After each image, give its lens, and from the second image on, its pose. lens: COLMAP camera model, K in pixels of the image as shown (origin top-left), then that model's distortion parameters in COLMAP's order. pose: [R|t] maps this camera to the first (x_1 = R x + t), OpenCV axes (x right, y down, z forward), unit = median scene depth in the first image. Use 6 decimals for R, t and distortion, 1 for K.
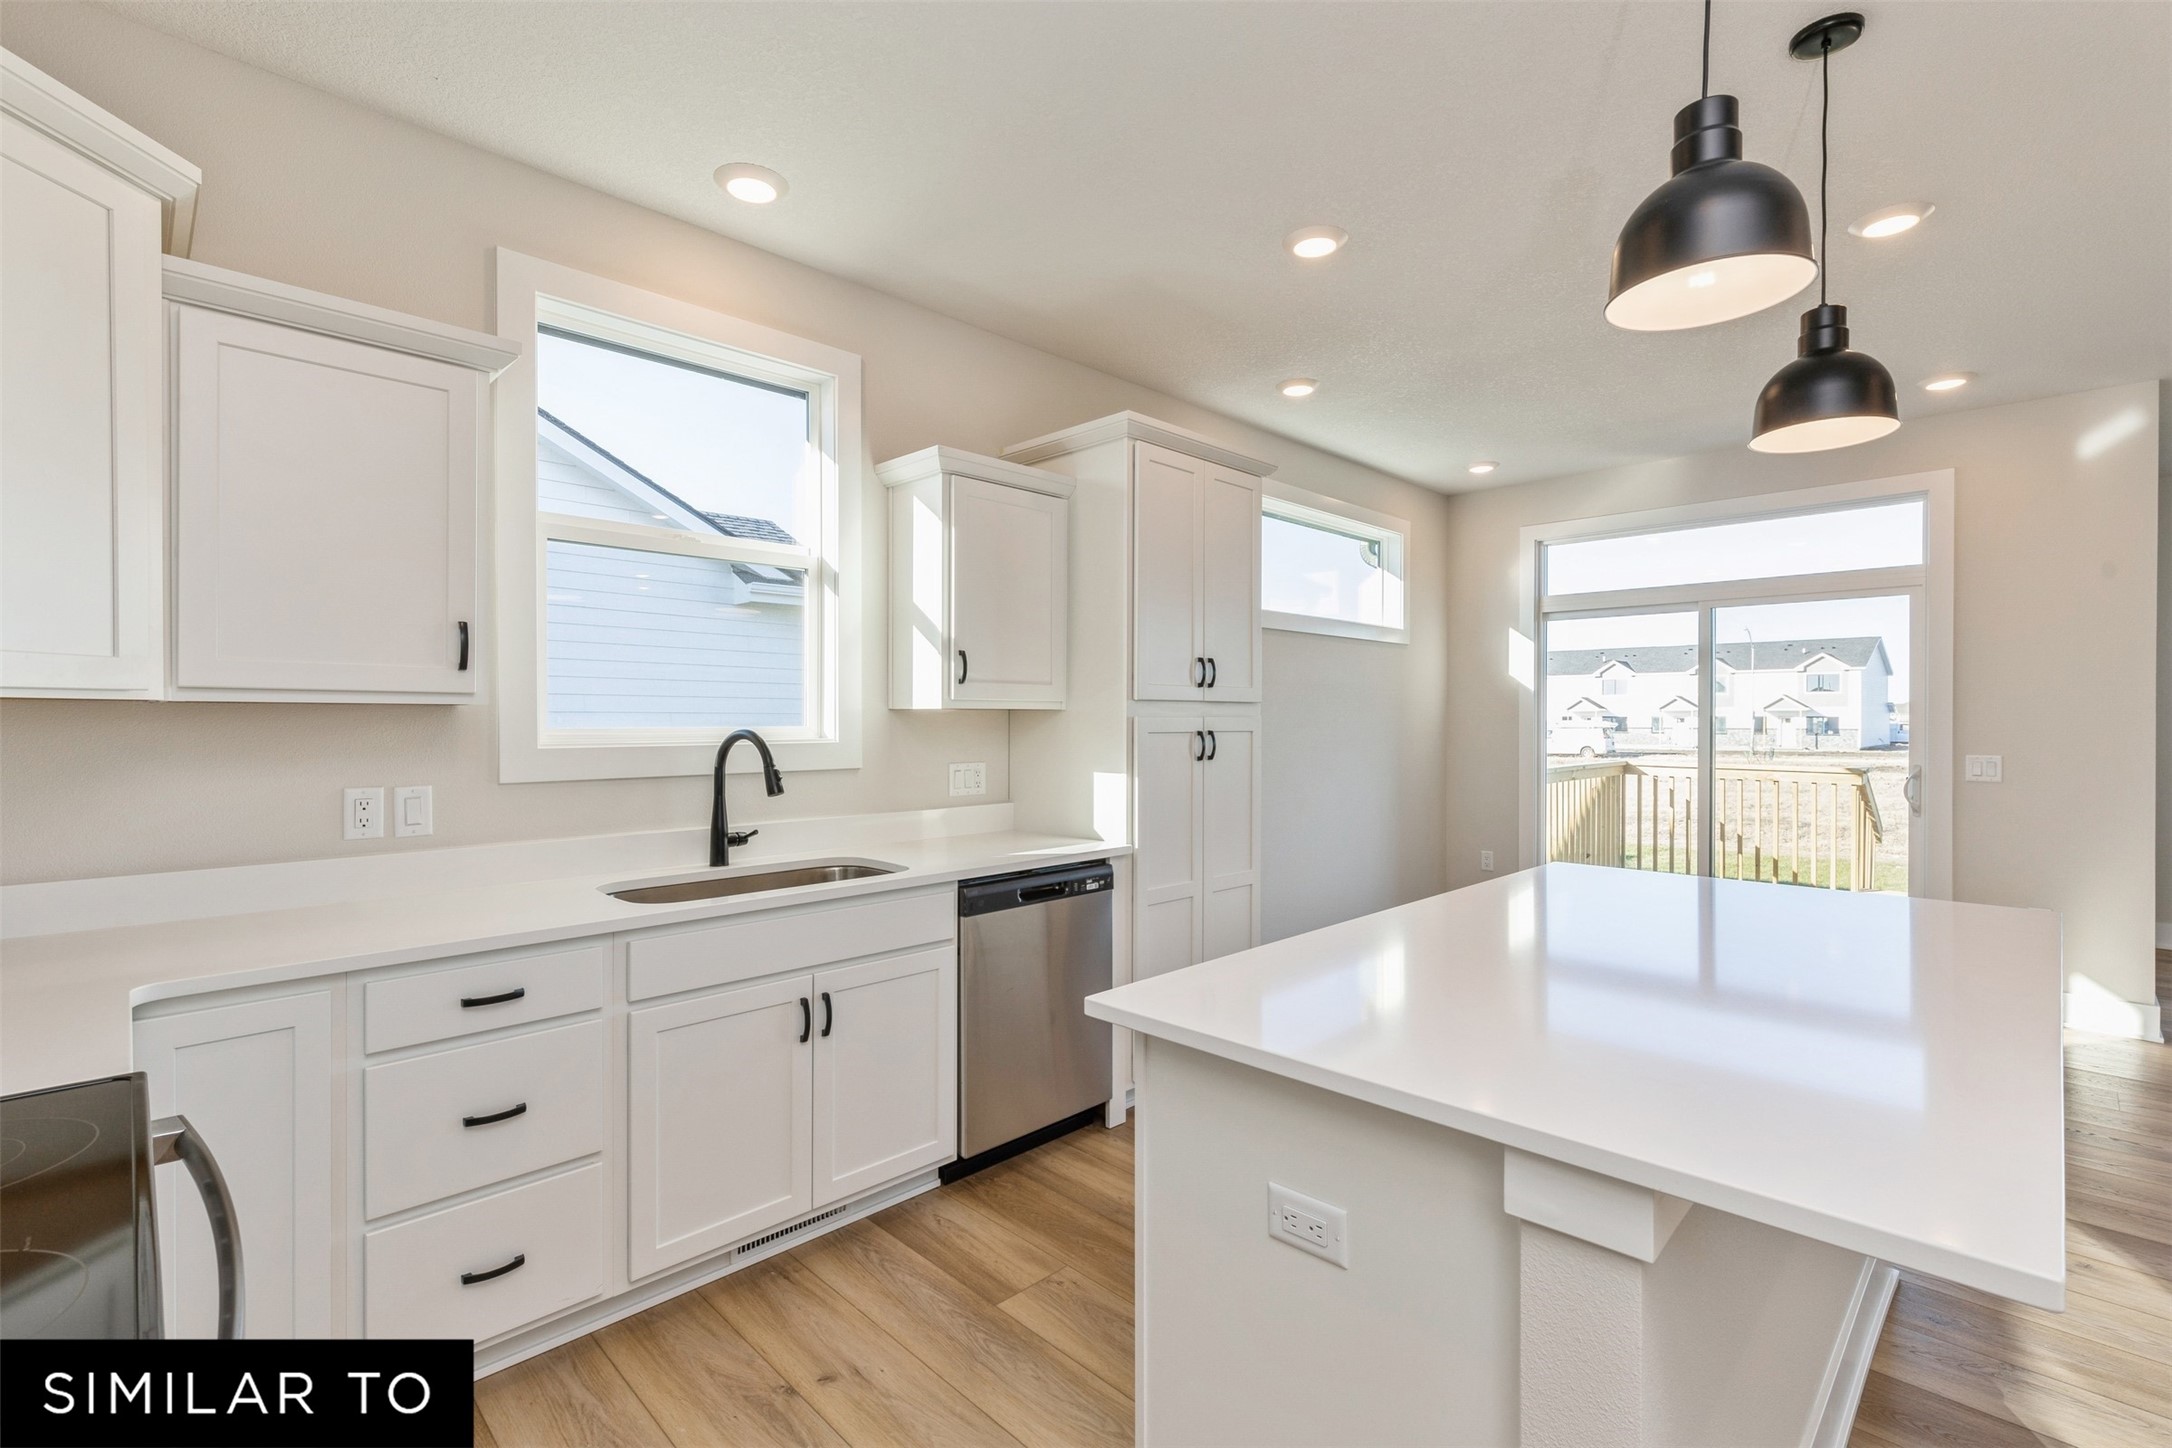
lens RADIAL K [[964.8, 0, 1082.6], [0, 964.8, 721.1], [0, 0, 1]] dist [0.004556, -0.000414]
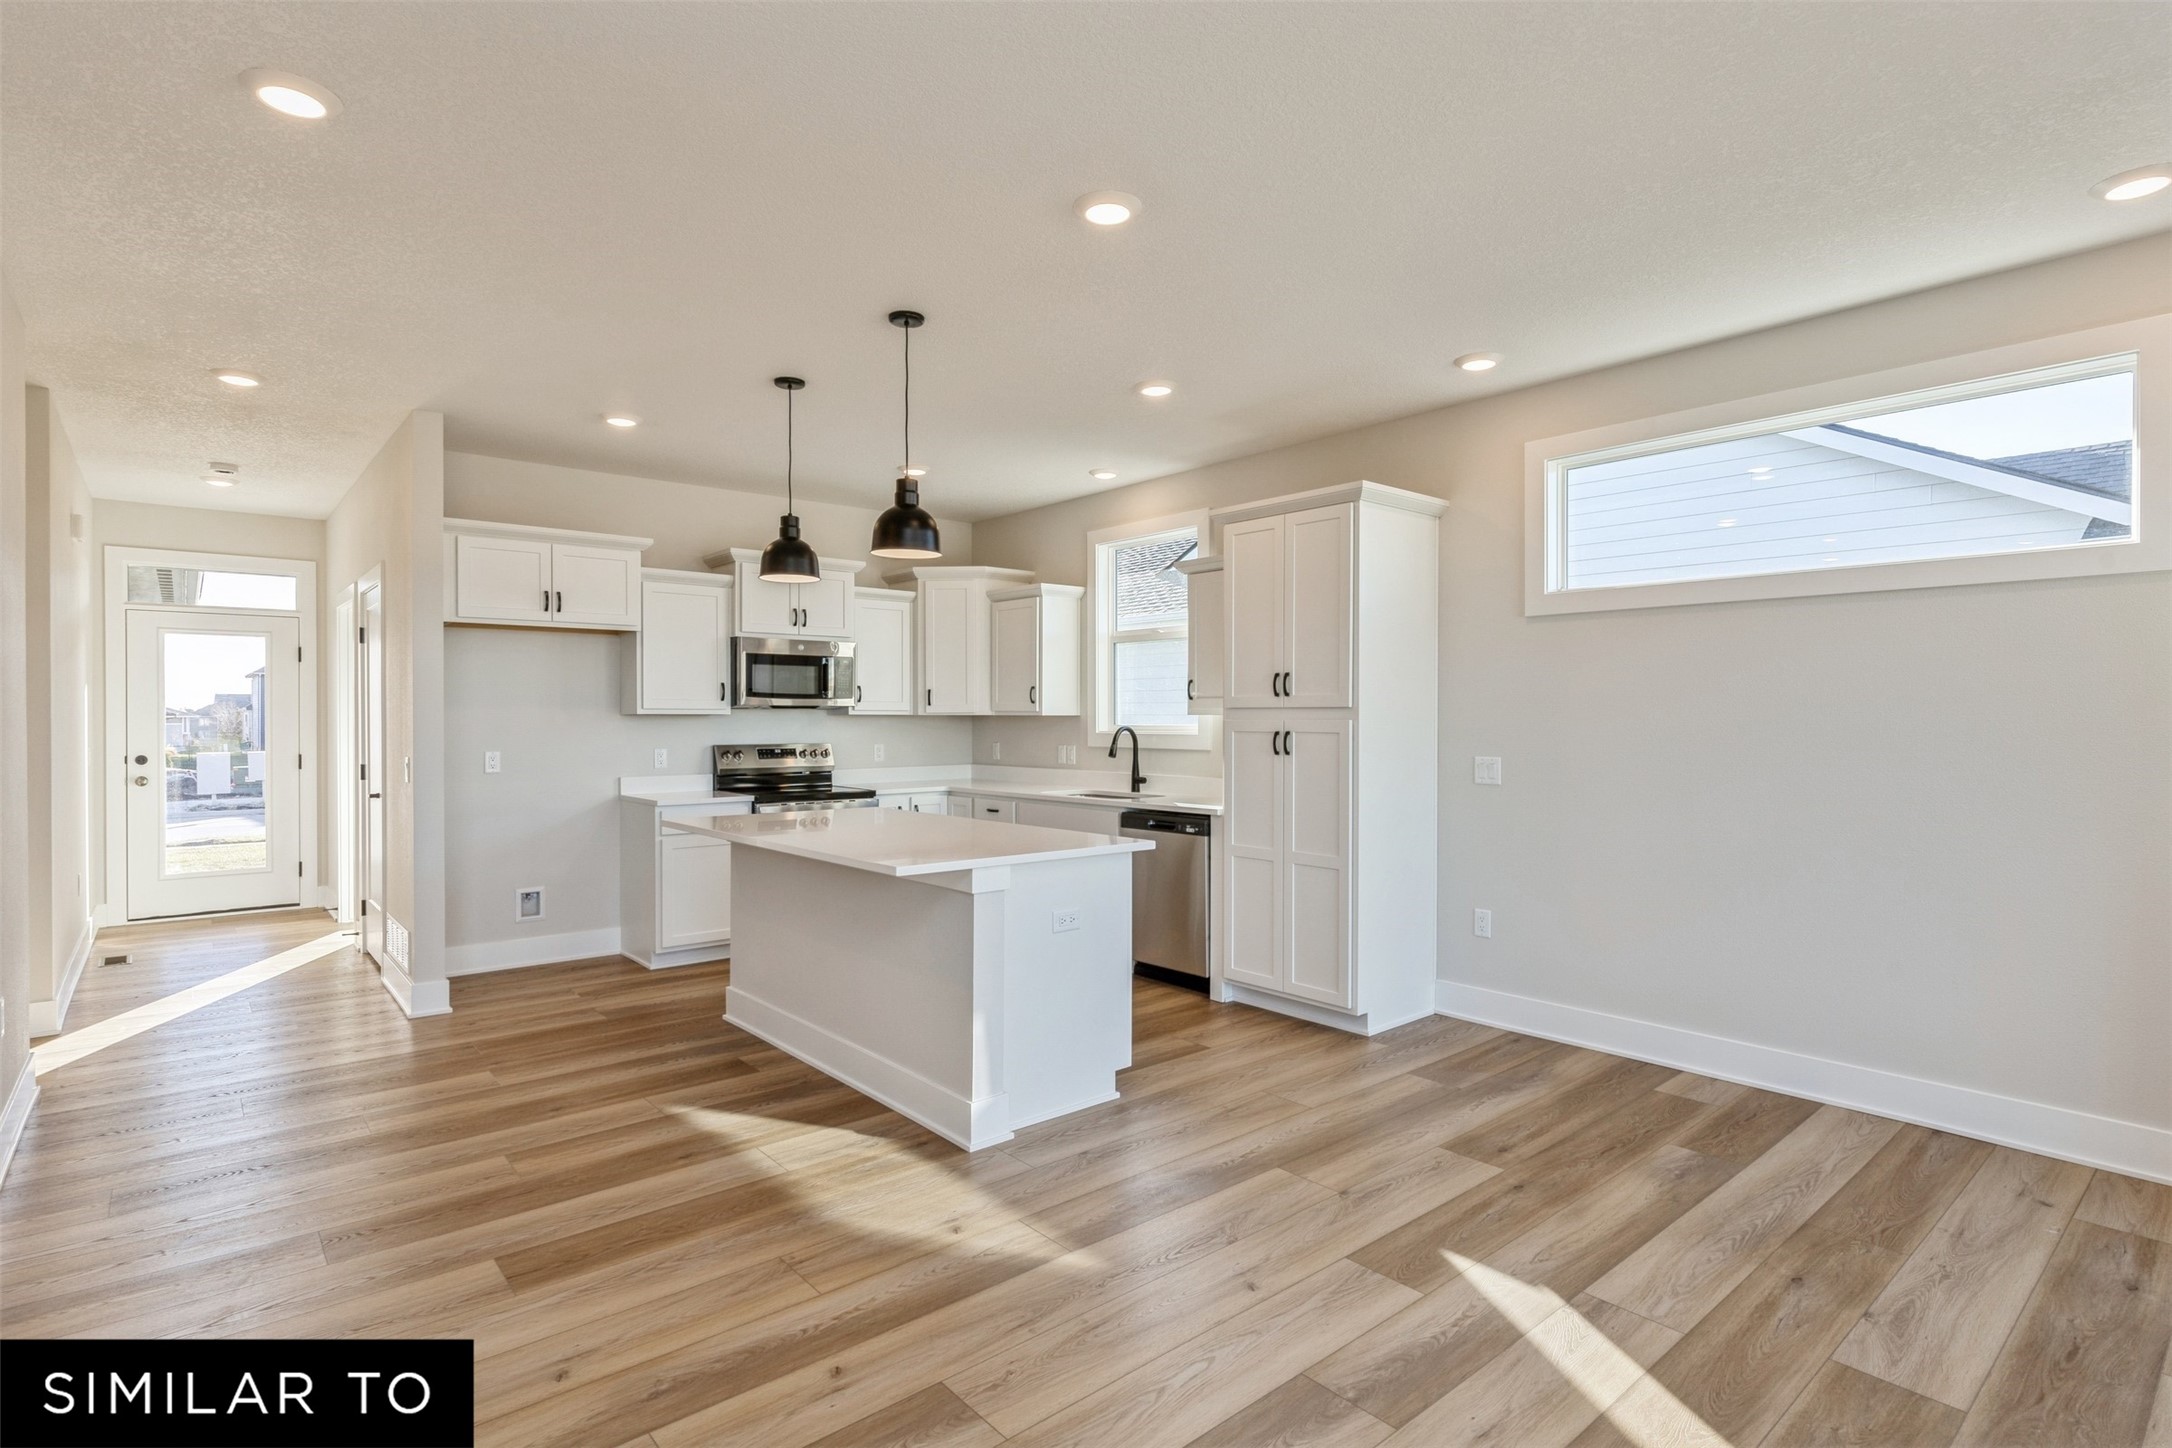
lens RADIAL K [[1068.8, 0, 1083.8], [0, 1068.8, 725.3], [0, 0, 1]] dist [-0.002867, -0.000752]
pose [[-0.074615, 0.005436, -0.997198, 1.743038], [-0.004885, 0.999971, 0.005816, -0.005283], [0.997200, 0.005306, -0.074586, 0.969710]]
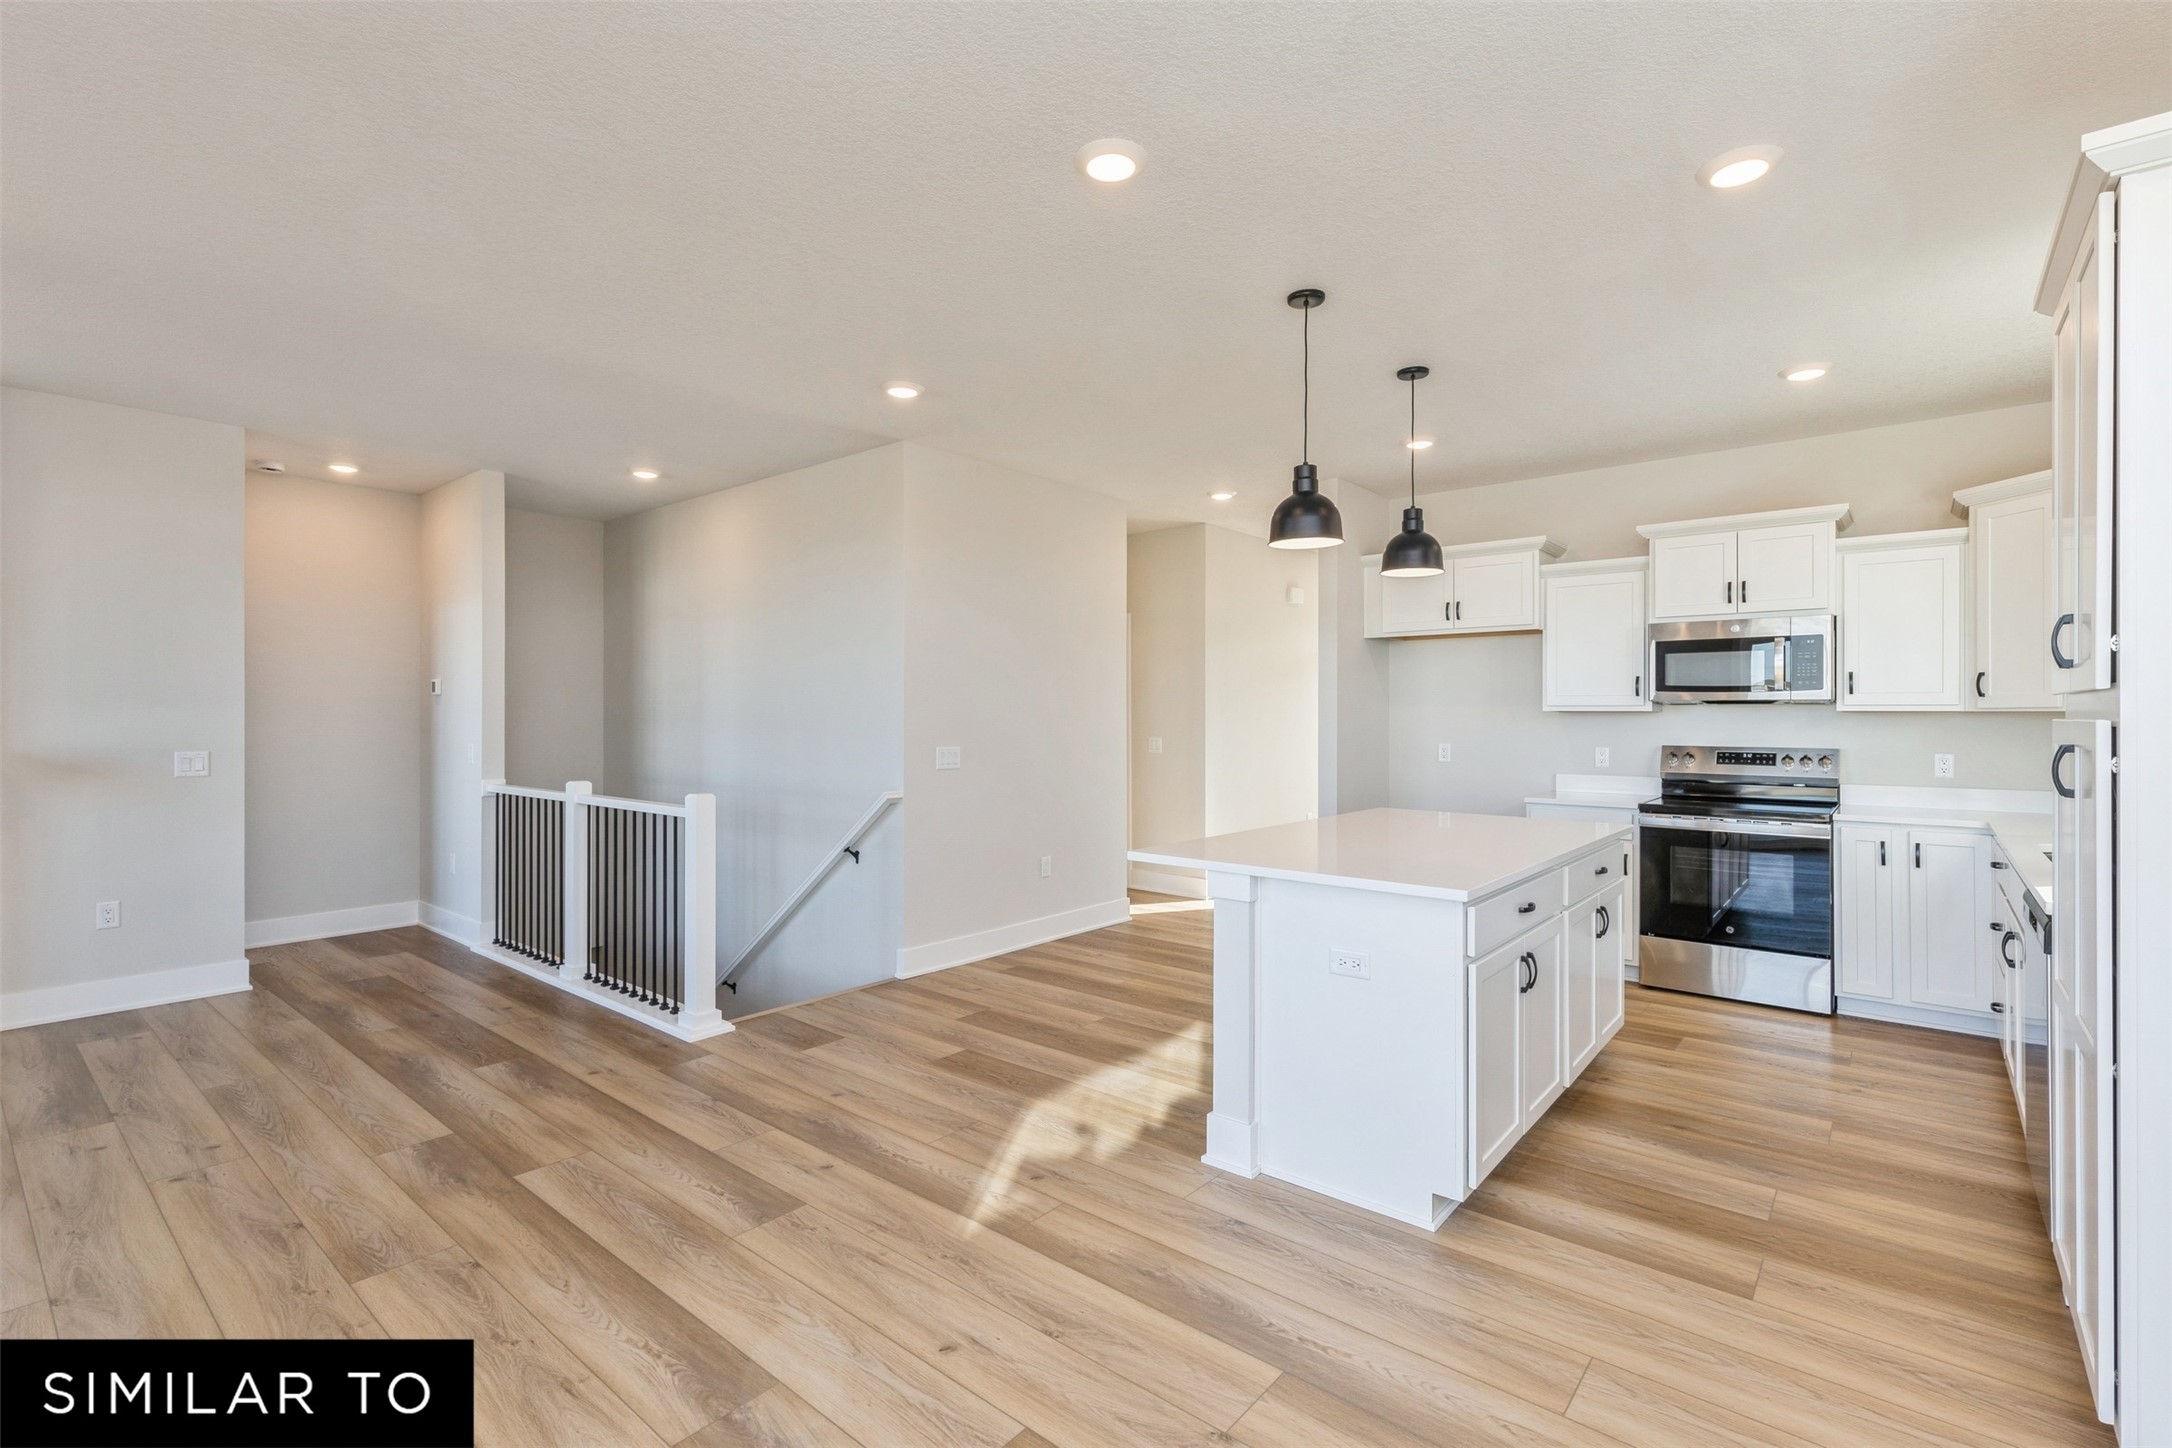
lens RADIAL K [[982.5, 0, 1080.9], [0, 982.5, 711.8], [0, 0, 1]] dist [0.007235, -0.000178]
pose [[-0.995777, -0.002528, -0.091770, 0.864864], [-0.002747, 0.999994, 0.002267, -0.011109], [0.091764, 0.002509, -0.995778, 1.745385]]
